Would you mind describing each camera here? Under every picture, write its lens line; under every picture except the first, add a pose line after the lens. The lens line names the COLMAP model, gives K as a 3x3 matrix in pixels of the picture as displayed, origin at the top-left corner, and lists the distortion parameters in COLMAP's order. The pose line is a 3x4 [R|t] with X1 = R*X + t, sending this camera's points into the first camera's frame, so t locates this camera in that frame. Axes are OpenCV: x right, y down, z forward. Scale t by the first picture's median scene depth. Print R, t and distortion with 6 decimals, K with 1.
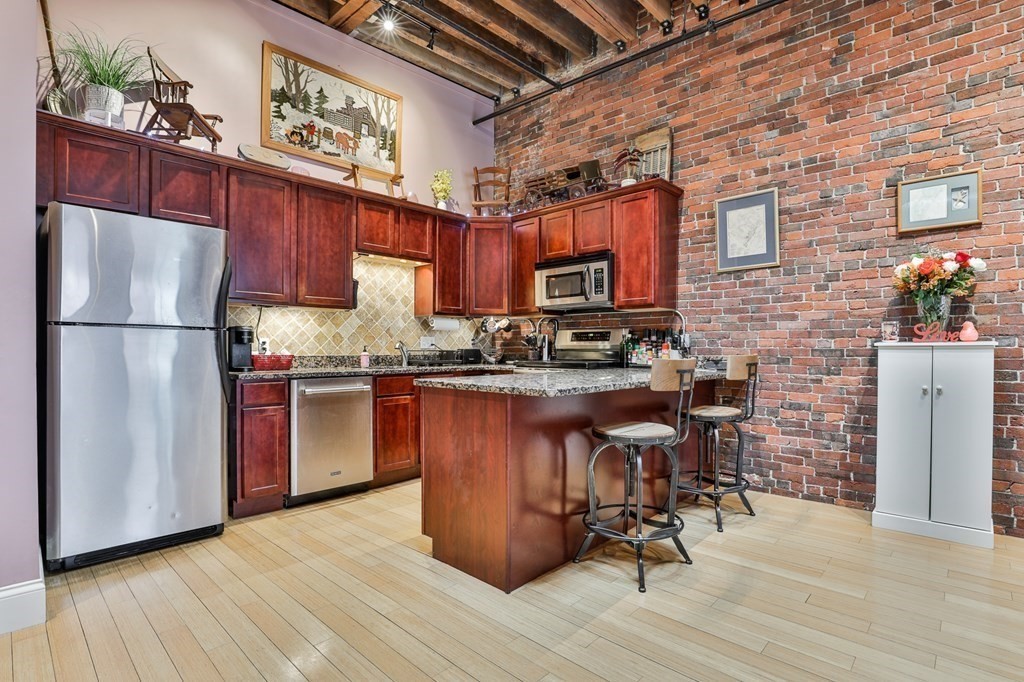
lens RADIAL K [[496.8, 0, 531.2], [0, 496.8, 354.3], [0, 0, 1]] dist [-0.040285, 0.011635]
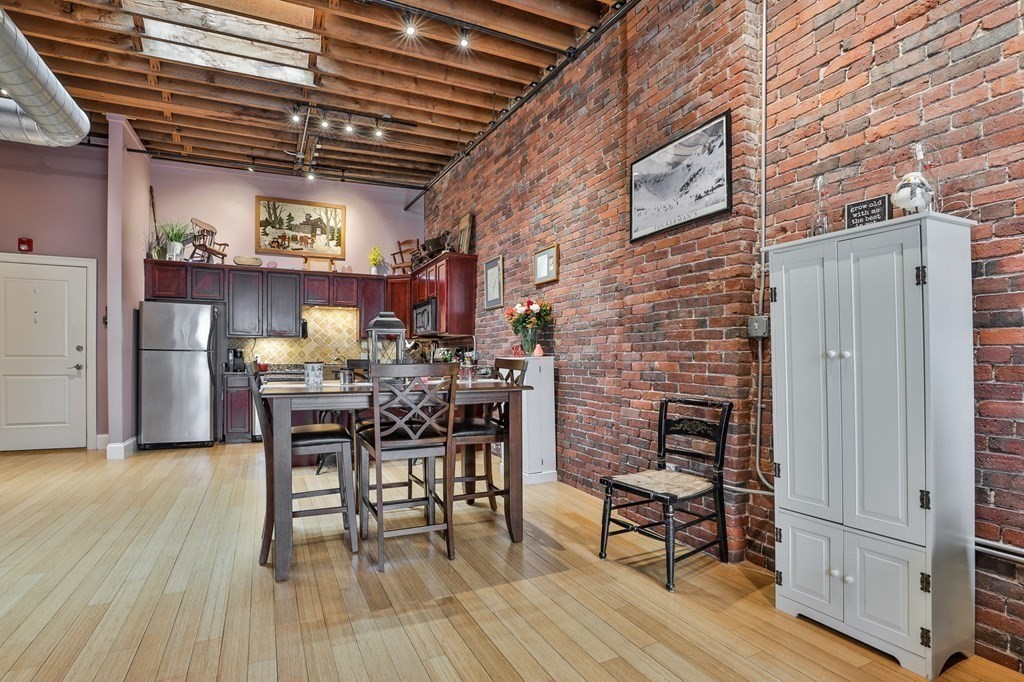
lens RADIAL K [[495.5, 0, 509.1], [0, 495.5, 365.6], [0, 0, 1]] dist [-0.020417, 0.001104]
pose [[0.930635, 0.006139, -0.365898, 0.958035], [-0.006283, 0.999980, 0.000798, 0.001467], [0.365895, 0.001556, 0.930655, -0.367351]]
